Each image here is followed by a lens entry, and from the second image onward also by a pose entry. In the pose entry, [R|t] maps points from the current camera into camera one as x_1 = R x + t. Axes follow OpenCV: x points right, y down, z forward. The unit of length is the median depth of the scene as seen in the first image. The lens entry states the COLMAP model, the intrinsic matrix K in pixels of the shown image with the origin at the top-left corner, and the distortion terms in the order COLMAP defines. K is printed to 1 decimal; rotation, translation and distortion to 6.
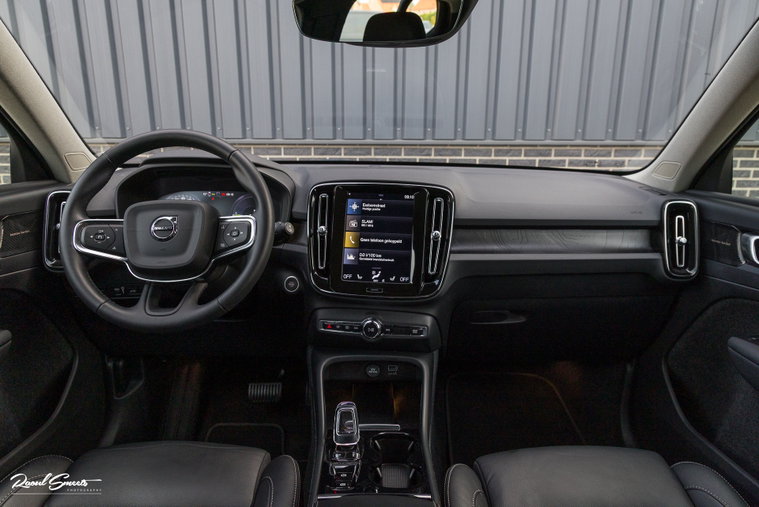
lens RADIAL K [[497.3, 0, 372.3], [0, 497.3, 255.3], [0, 0, 1]] dist [-0.002609, 0.002386]
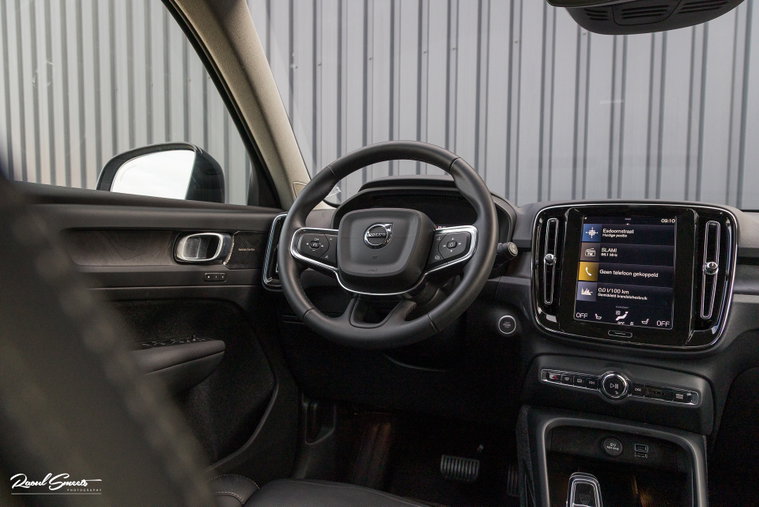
lens RADIAL K [[497.3, 0, 377.2], [0, 497.3, 258.6], [0, 0, 1]] dist [-0.002609, 0.002386]
pose [[0.932078, 0.026512, -0.361286, -0.069574], [-0.097078, 0.979121, -0.178600, 0.127123], [0.349008, 0.201542, 0.915191, 0.133500]]
